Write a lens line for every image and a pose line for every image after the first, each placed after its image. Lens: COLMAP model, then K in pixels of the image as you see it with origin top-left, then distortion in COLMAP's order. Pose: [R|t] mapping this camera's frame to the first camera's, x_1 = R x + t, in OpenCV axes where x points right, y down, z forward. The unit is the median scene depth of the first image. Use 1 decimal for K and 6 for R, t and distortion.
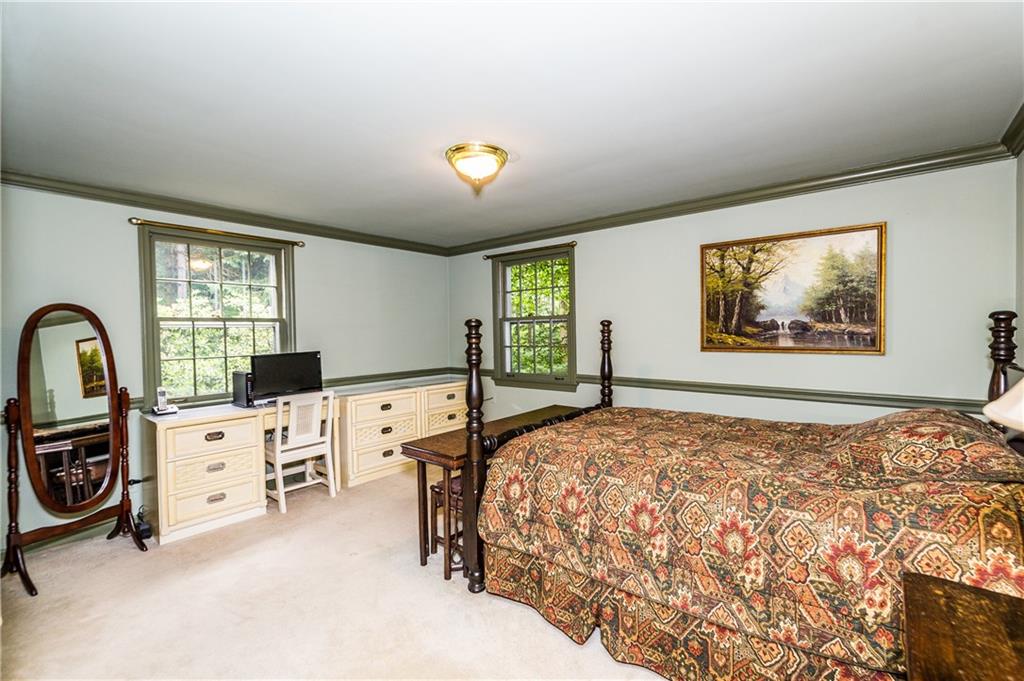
lens RADIAL K [[440.8, 0, 512.6], [0, 440.8, 341.4], [0, 0, 1]] dist [-0.002735, -0.000742]
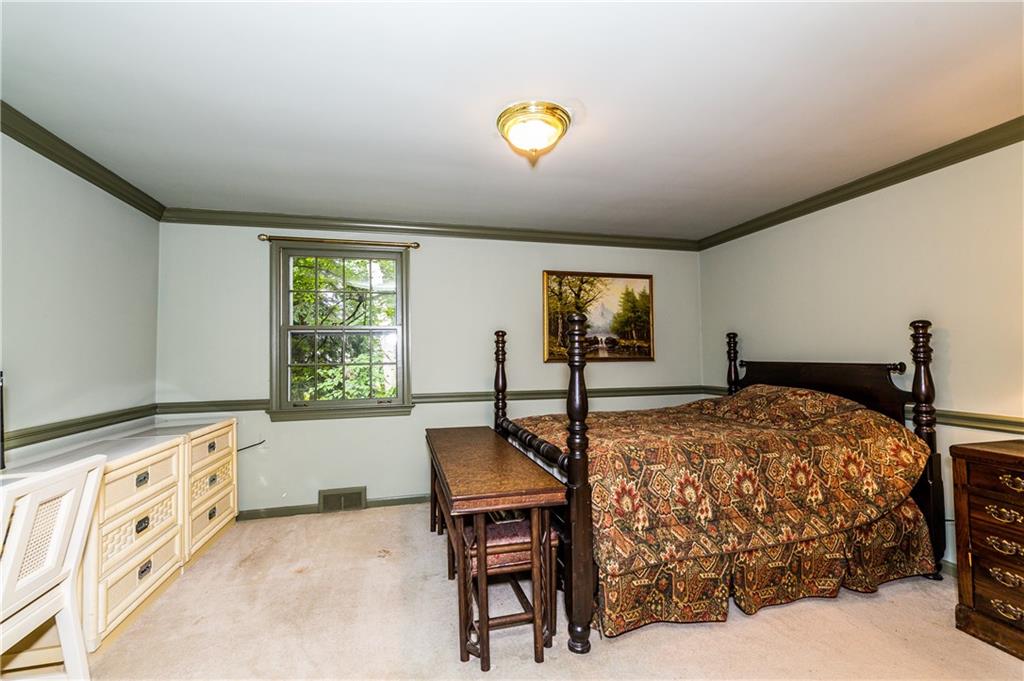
lens RADIAL K [[440.8, 0, 511.2], [0, 440.8, 342.0], [0, 0, 1]] dist [-0.002735, -0.000742]
pose [[0.589823, 0.033145, 0.806852, -0.606636], [0.023644, 0.998020, -0.058282, 0.037019], [-0.807187, 0.053453, 0.587871, 0.443800]]
